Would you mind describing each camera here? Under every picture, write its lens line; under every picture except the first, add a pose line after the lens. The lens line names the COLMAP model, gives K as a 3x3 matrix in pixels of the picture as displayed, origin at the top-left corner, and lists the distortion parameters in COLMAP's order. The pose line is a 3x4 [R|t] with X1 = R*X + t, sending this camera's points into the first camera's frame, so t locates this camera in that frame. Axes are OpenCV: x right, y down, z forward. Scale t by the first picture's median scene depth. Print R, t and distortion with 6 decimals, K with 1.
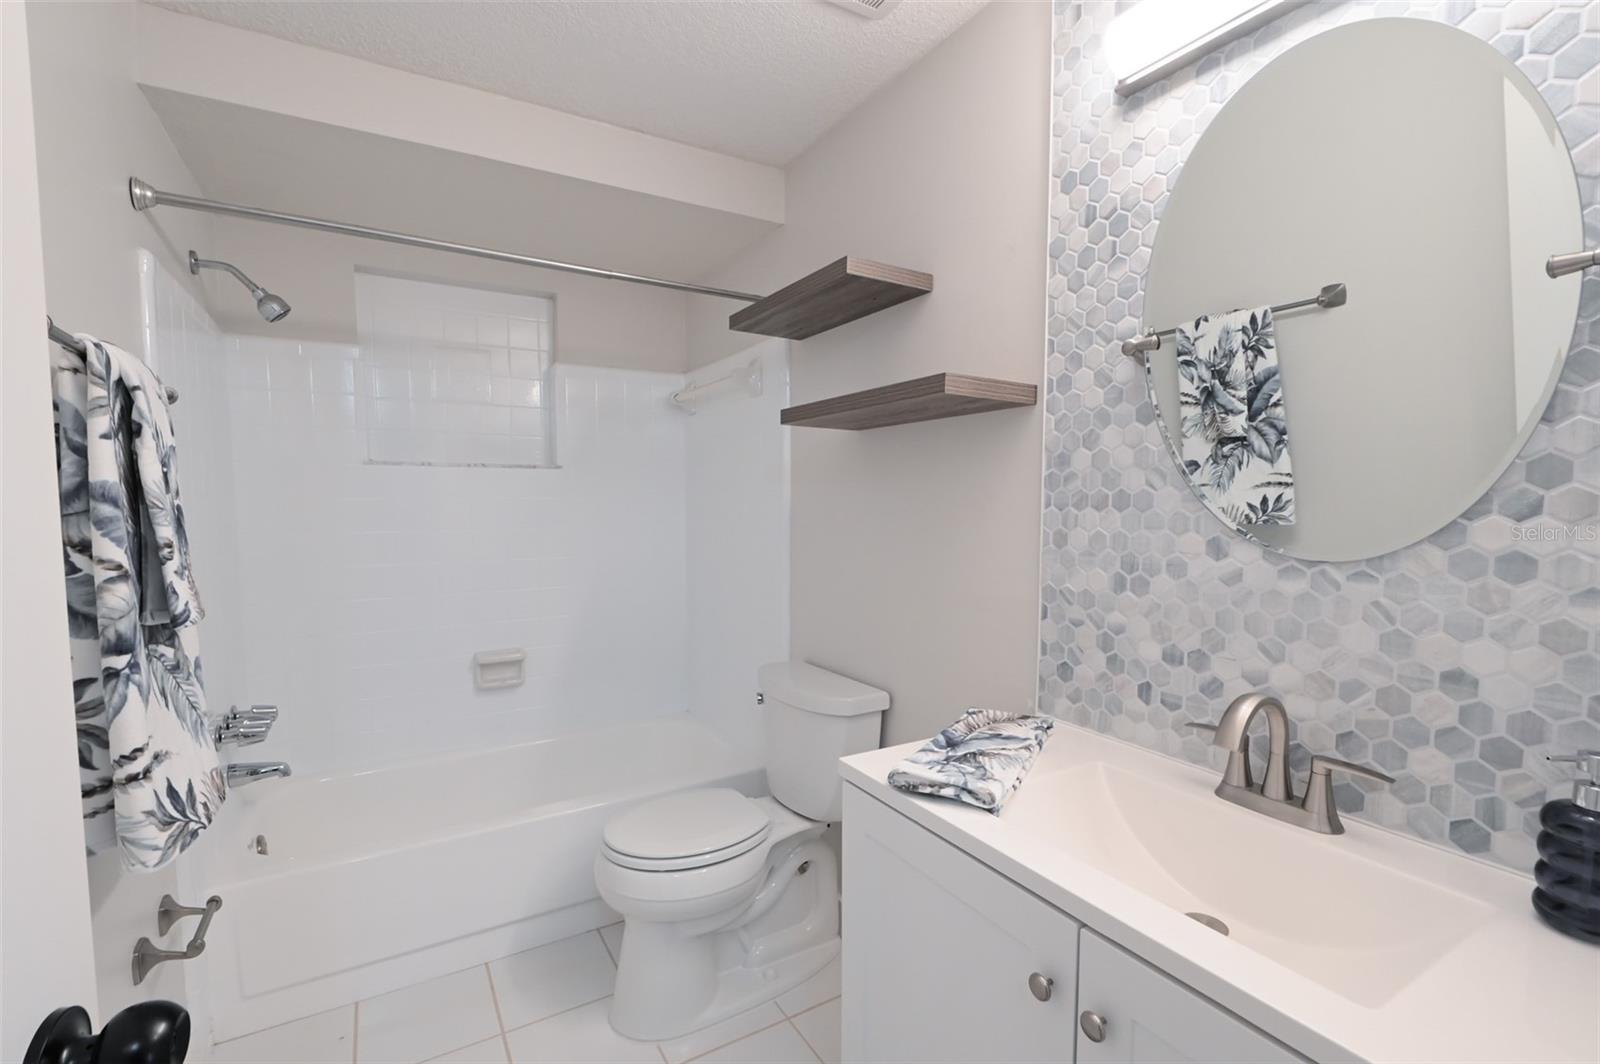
lens RADIAL K [[728.8, 0, 799.0], [0, 728.8, 537.8], [0, 0, 1]] dist [-0.004888, -0.001715]
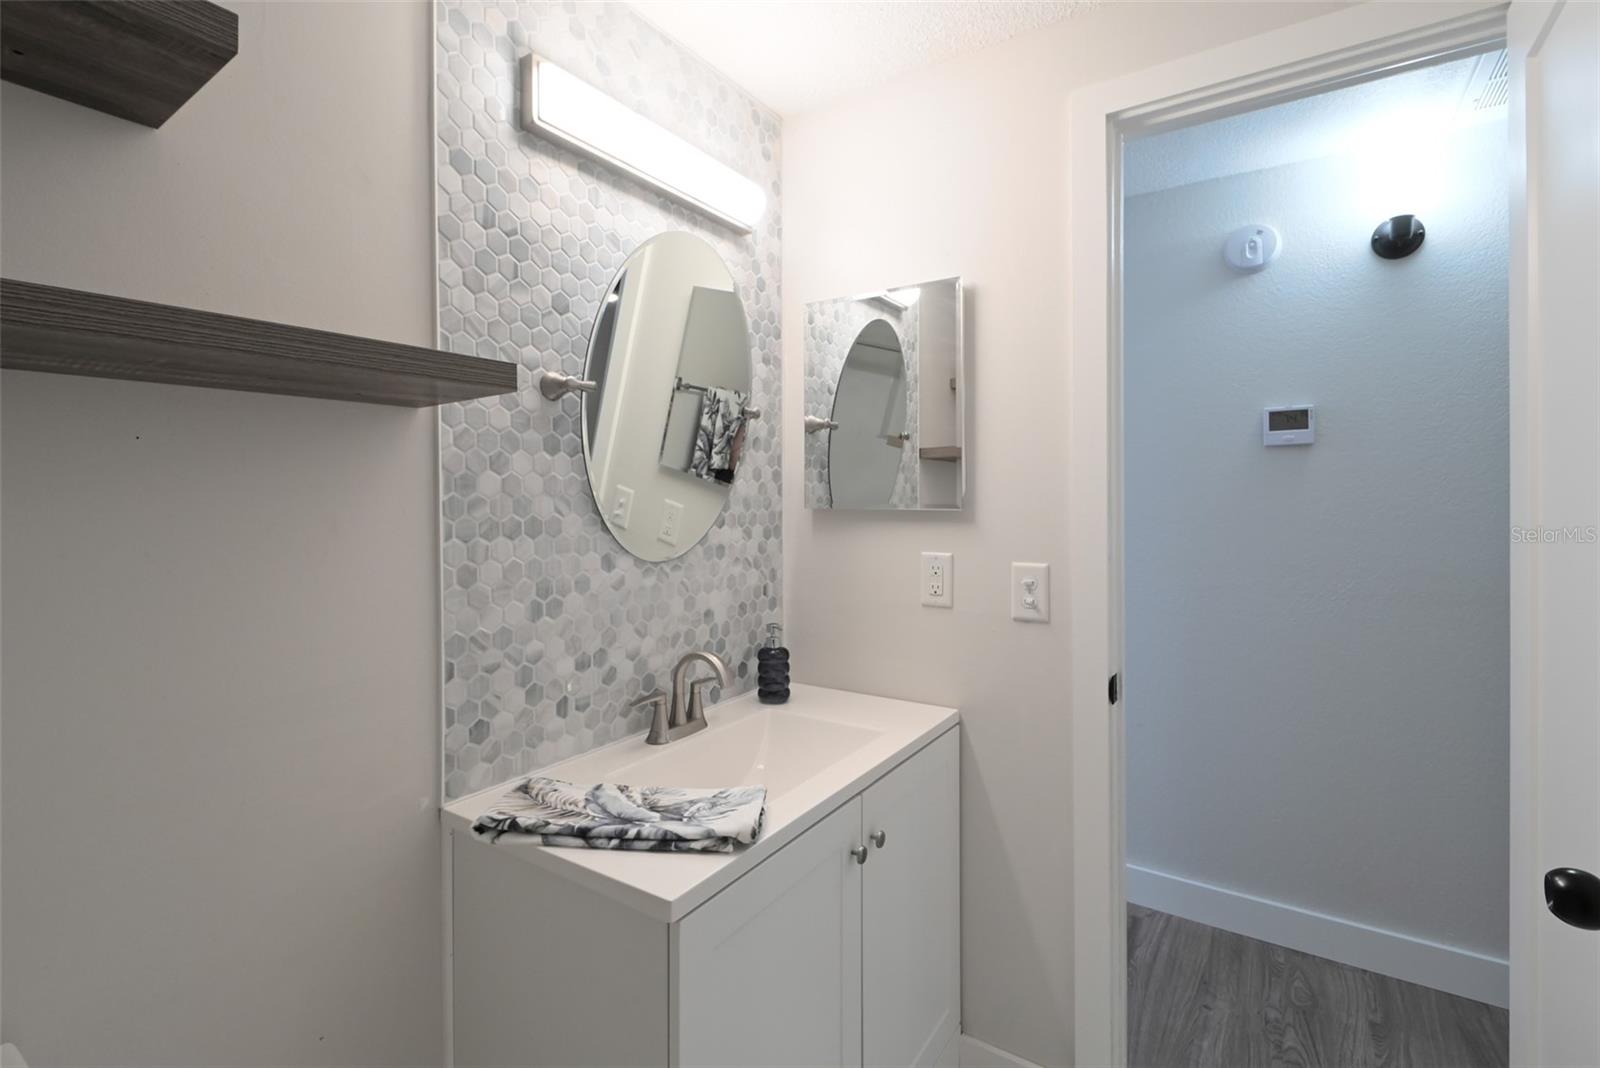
lens RADIAL K [[728.8, 0, 773.8], [0, 728.8, 497.1], [0, 0, 1]] dist [-0.004888, -0.001715]
pose [[-0.426020, 0.006925, 0.904687, -0.610158], [0.058984, 0.998056, 0.020136, -0.095175], [-0.902789, 0.061941, -0.425600, 1.146290]]
